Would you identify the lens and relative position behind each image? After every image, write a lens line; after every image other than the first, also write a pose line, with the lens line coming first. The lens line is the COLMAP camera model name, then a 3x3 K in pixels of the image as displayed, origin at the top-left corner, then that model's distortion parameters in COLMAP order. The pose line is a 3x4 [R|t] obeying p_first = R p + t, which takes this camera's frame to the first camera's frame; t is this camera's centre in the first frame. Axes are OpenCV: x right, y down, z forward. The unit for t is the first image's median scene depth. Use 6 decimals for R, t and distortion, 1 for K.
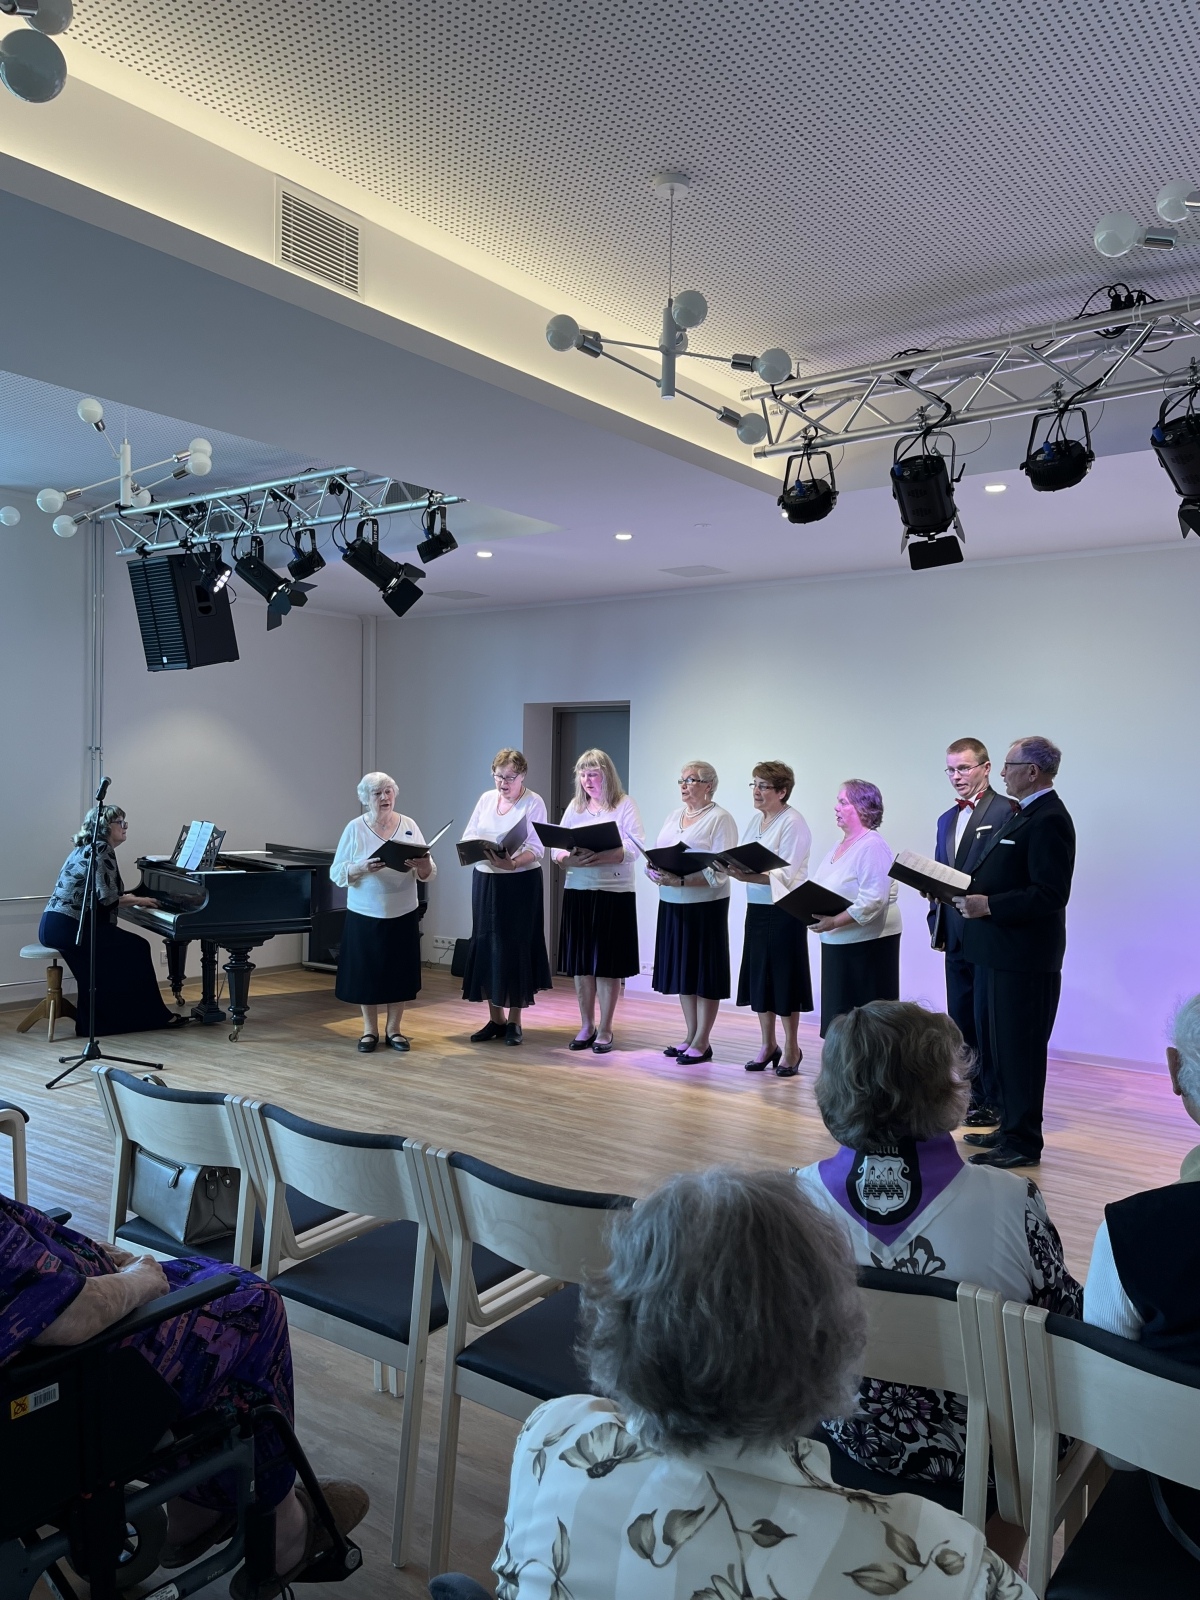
lens RADIAL K [[1284.8, 0, 600.0], [0, 1284.8, 800.0], [0, 0, 1]] dist [0.030635, 0.000016]
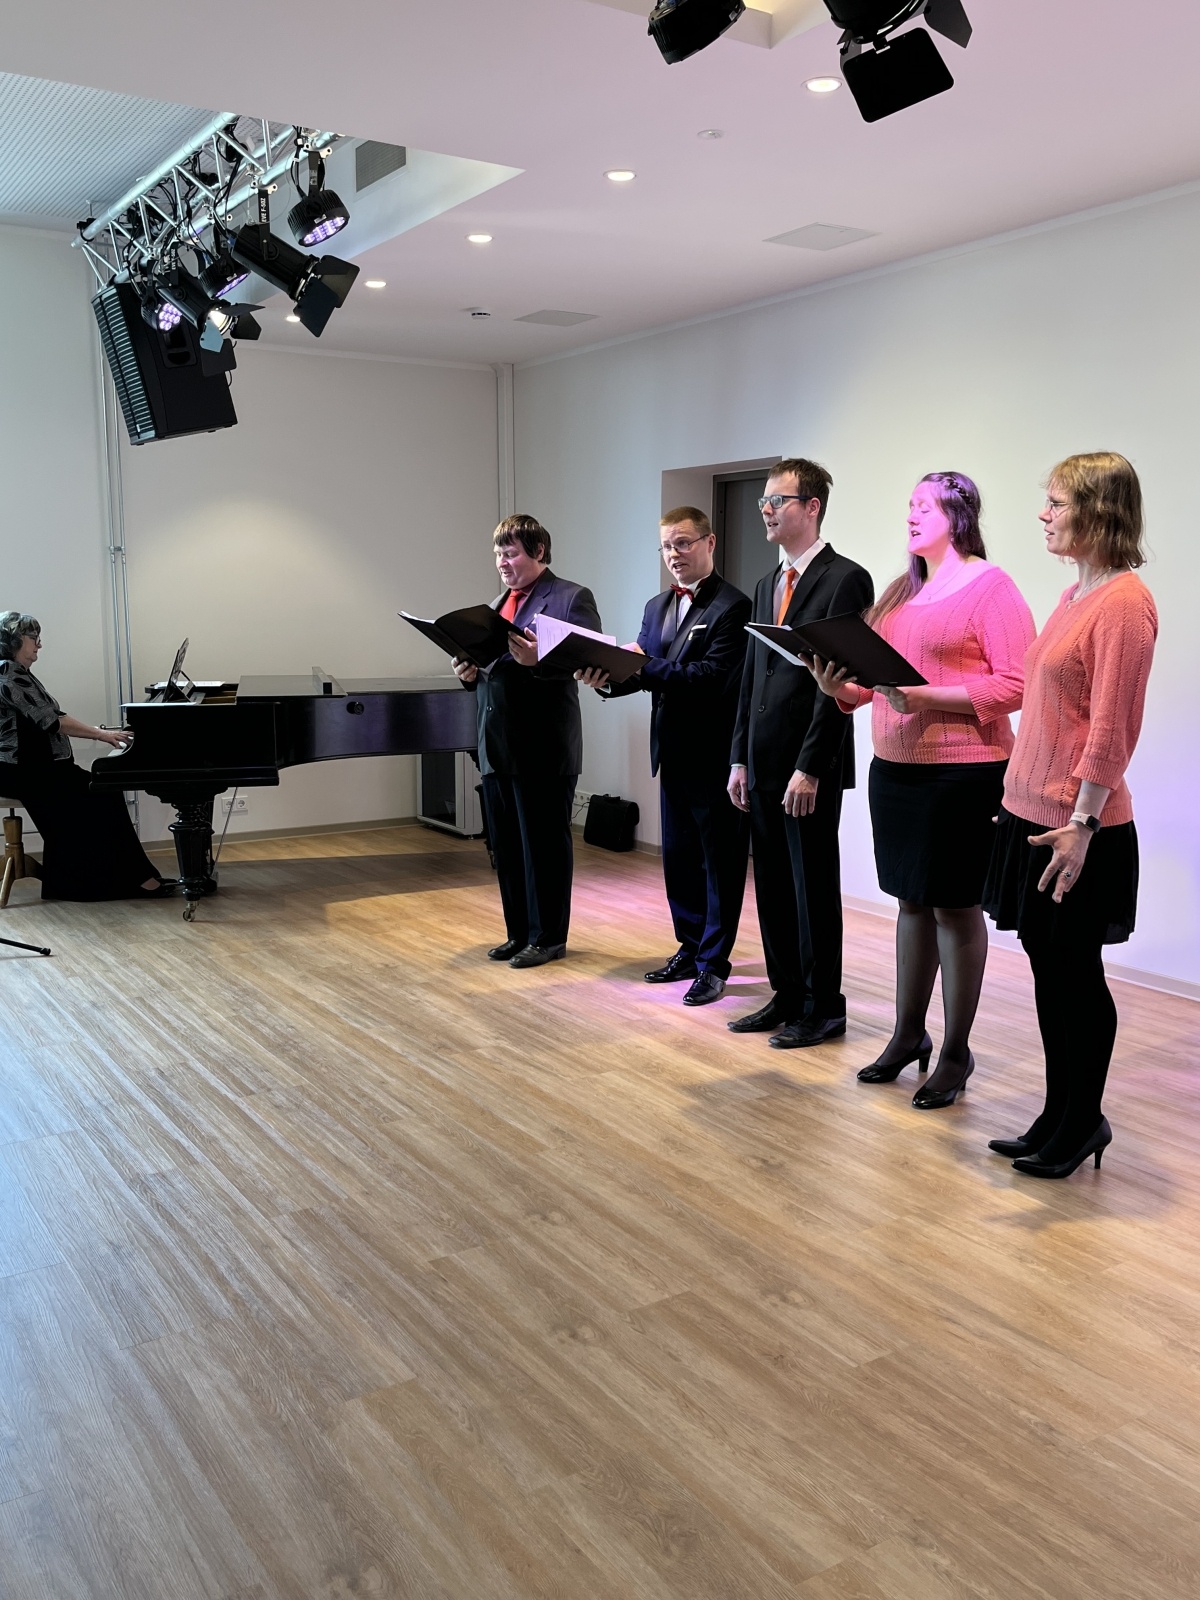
lens RADIAL K [[1442.9, 0, 578.3], [0, 1442.9, 799.5], [0, 0, 1]] dist [0.040309, 0.004982]
pose [[0.933927, 0.033320, -0.355906, 0.309516], [0.011490, 0.992334, 0.123052, 0.011183], [0.357278, -0.119011, 0.926385, 0.355310]]
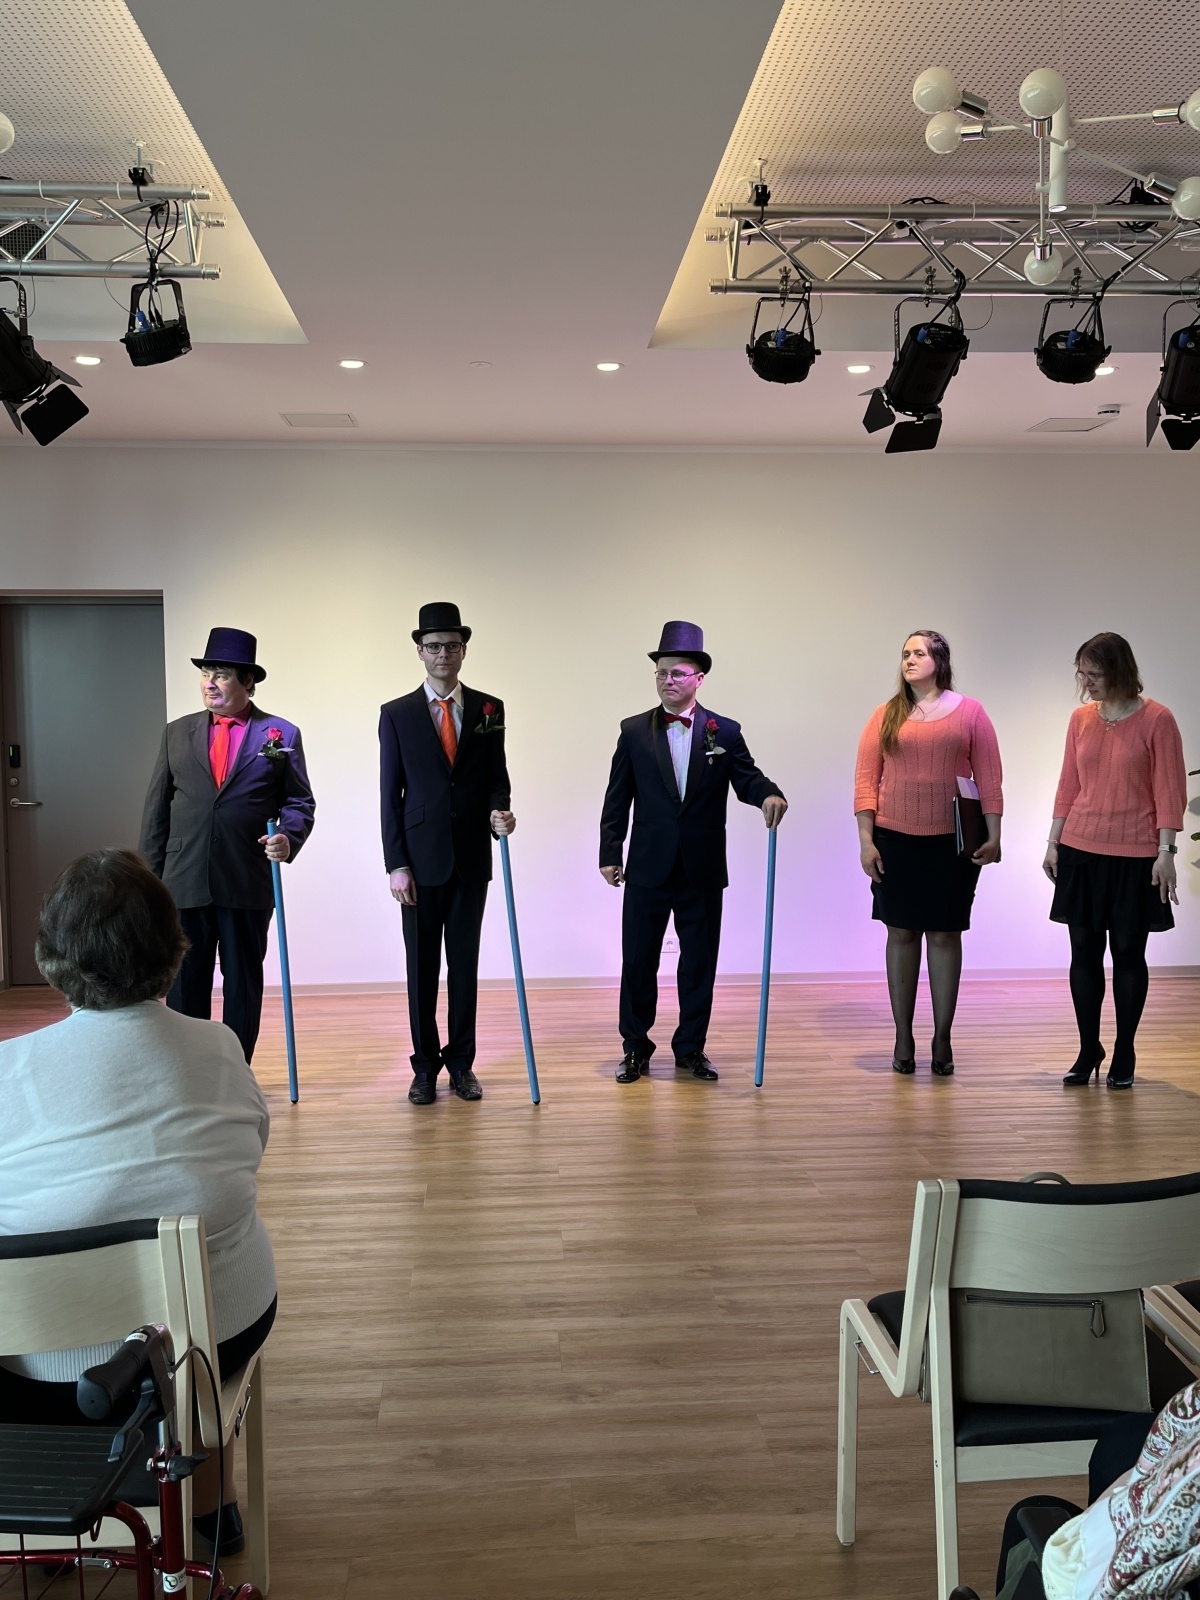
lens RADIAL K [[1393.1, 0, 600.0], [0, 1393.1, 800.0], [0, 0, 1]] dist [0.019155, 0.013650]
pose [[0.757587, -0.064532, 0.649537, -0.482627], [0.026653, 0.997329, 0.068000, -0.009523], [-0.652190, -0.034204, 0.757283, 0.350620]]
